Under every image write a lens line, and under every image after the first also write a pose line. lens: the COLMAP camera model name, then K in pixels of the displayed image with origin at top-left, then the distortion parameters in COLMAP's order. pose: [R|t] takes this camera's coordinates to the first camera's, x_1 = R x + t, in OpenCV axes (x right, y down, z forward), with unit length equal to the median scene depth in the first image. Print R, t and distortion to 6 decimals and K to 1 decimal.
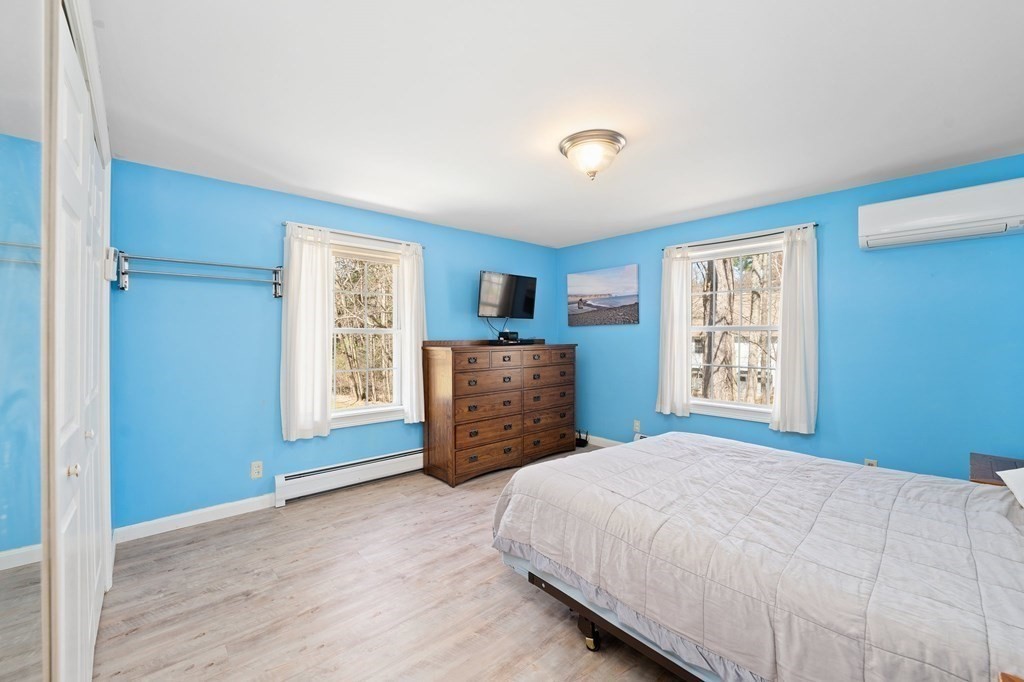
lens RADIAL K [[413.7, 0, 512.0], [0, 413.7, 341.0], [0, 0, 1]] dist [-0.011910, 0.000063]
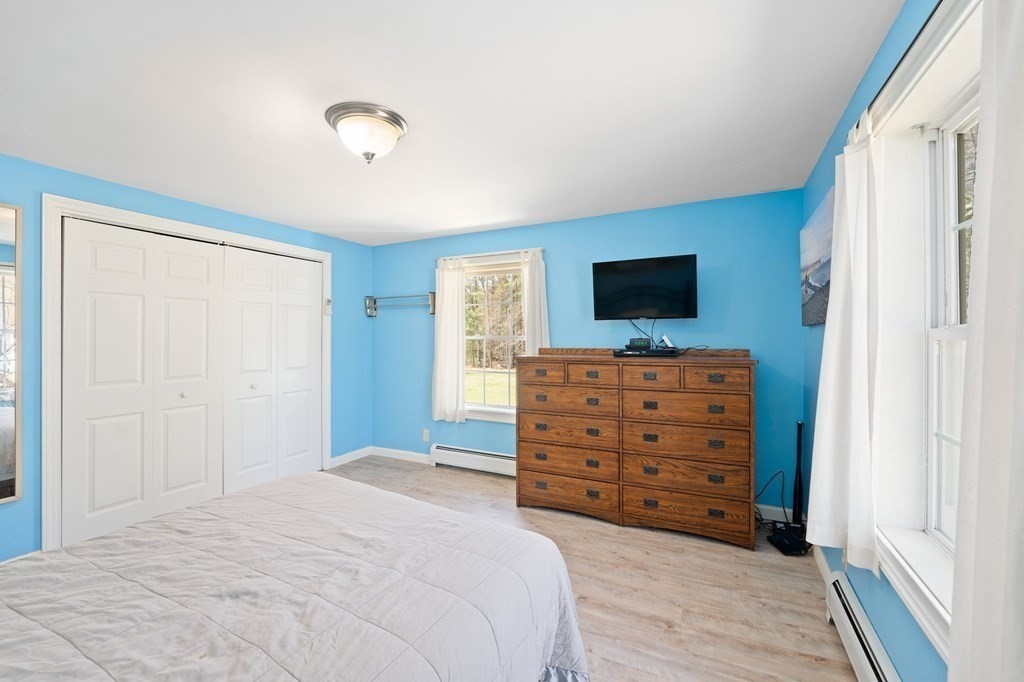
lens RADIAL K [[413.7, 0, 512.0], [0, 413.7, 341.0], [0, 0, 1]] dist [-0.011910, 0.000063]
pose [[0.369578, 0.007520, -0.929169, 0.673937], [-0.012787, 0.999914, 0.003006, -0.019928], [0.929112, 0.010771, 0.369642, 0.603896]]
